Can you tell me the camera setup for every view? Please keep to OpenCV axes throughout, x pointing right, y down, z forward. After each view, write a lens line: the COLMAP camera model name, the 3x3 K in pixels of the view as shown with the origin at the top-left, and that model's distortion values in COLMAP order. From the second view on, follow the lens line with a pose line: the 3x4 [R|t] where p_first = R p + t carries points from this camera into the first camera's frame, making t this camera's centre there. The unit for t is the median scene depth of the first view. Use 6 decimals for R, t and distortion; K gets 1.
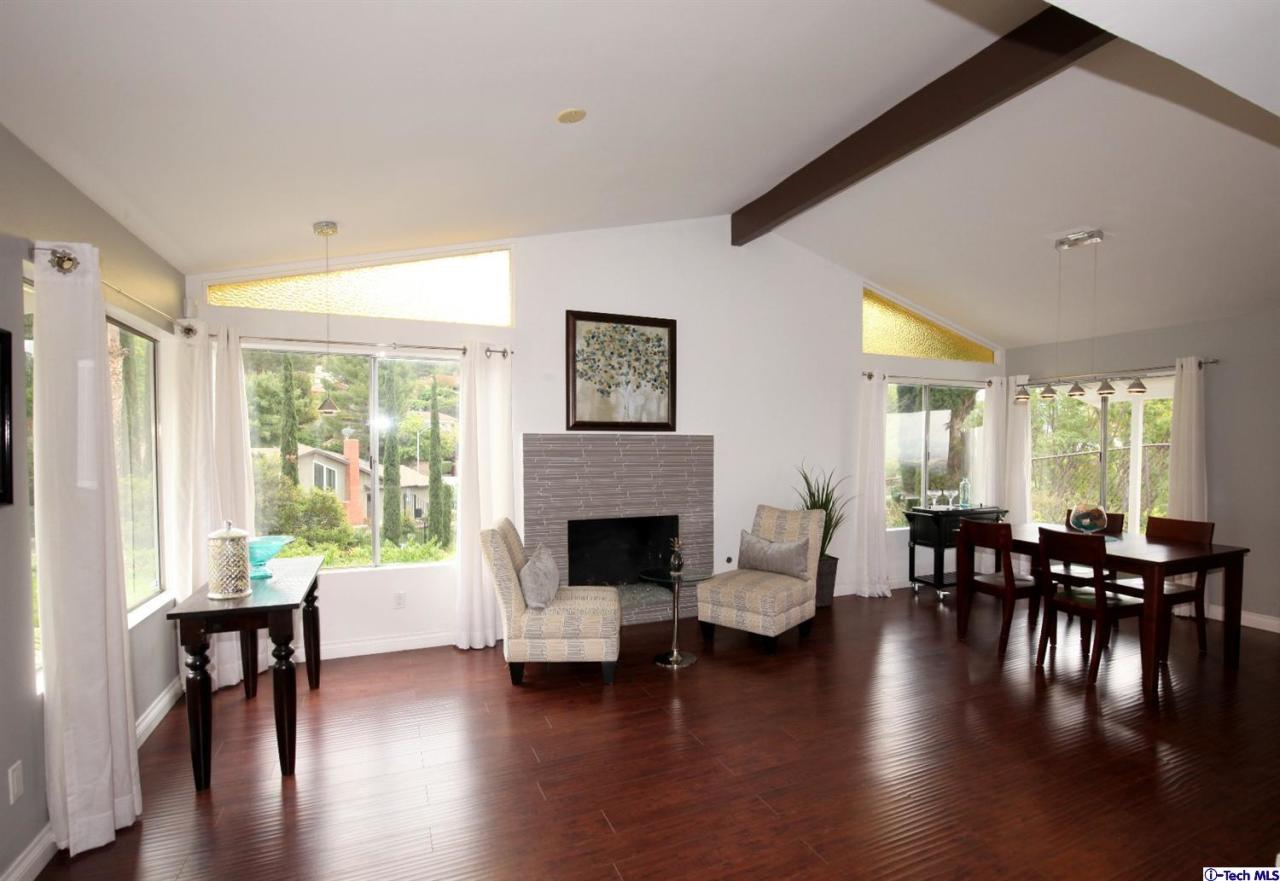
lens RADIAL K [[643.4, 0, 690.3], [0, 643.4, 466.4], [0, 0, 1]] dist [-0.025441, 0.000563]
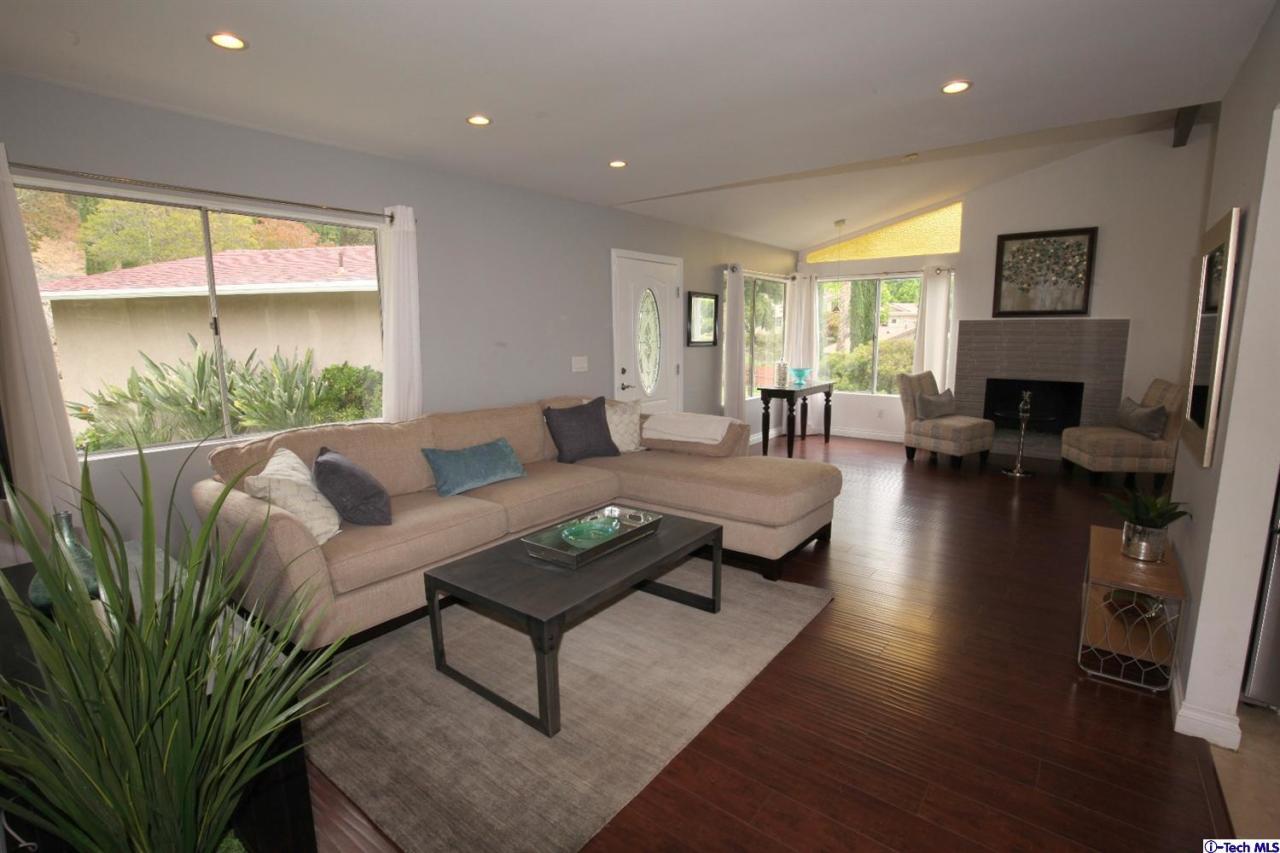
lens RADIAL K [[594.1, 0, 634.0], [0, 594.1, 424.1], [0, 0, 1]] dist [-0.029045, -0.000918]
pose [[0.435963, 0.134265, -0.889893, 0.672589], [-0.024669, 0.990220, 0.137316, 0.021260], [0.899626, -0.037912, 0.435011, -0.339277]]
